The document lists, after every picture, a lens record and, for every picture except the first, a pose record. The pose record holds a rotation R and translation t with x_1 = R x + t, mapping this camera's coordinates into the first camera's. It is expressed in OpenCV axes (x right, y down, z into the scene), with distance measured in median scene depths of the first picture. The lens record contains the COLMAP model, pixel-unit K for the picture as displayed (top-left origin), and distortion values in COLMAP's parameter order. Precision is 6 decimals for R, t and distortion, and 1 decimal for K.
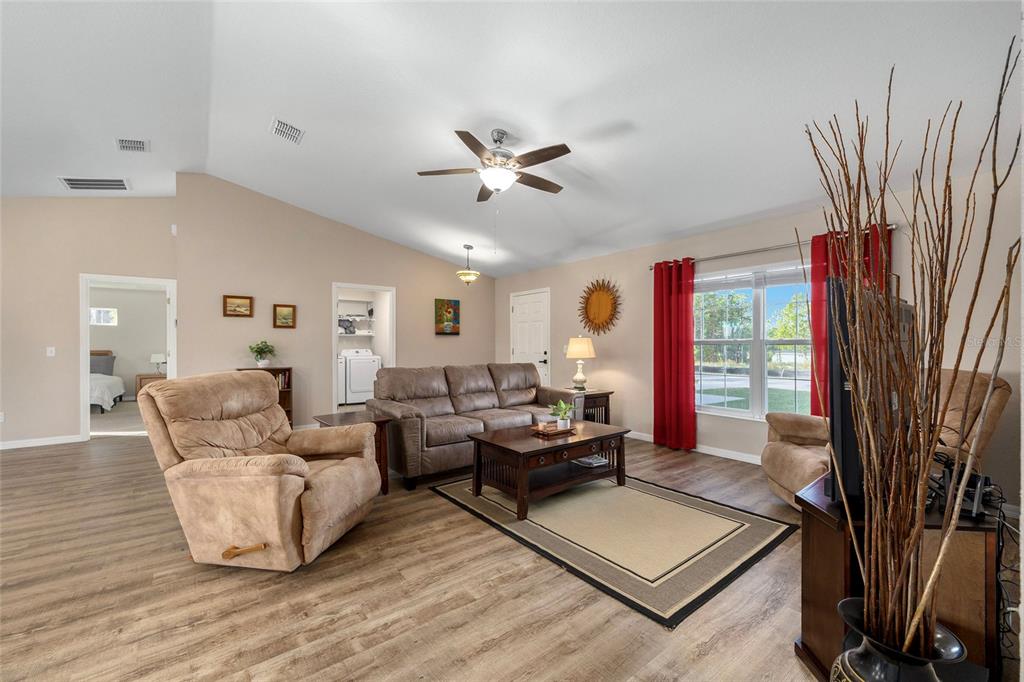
lens RADIAL K [[408.7, 0, 520.7], [0, 408.7, 341.7], [0, 0, 1]] dist [-0.002895, 0.000697]
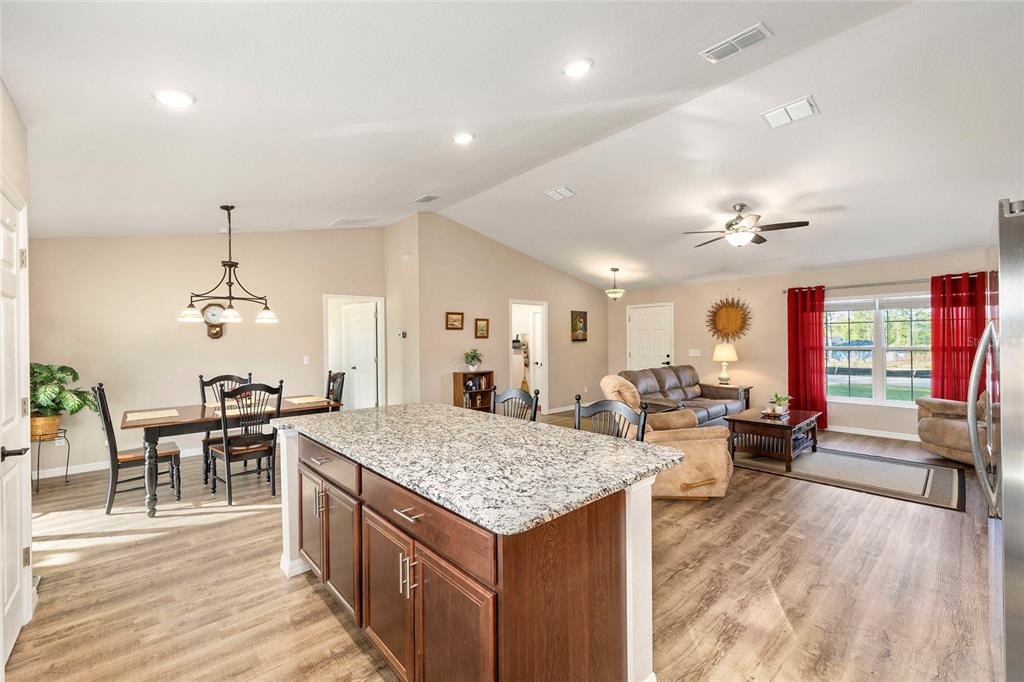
lens RADIAL K [[408.7, 0, 520.2], [0, 408.7, 339.1], [0, 0, 1]] dist [-0.002895, 0.000697]
pose [[0.997322, -0.006138, 0.072877, -0.546592], [0.006162, 0.999981, -0.000103, -0.029462], [-0.072875, 0.000552, 0.997341, -0.214813]]
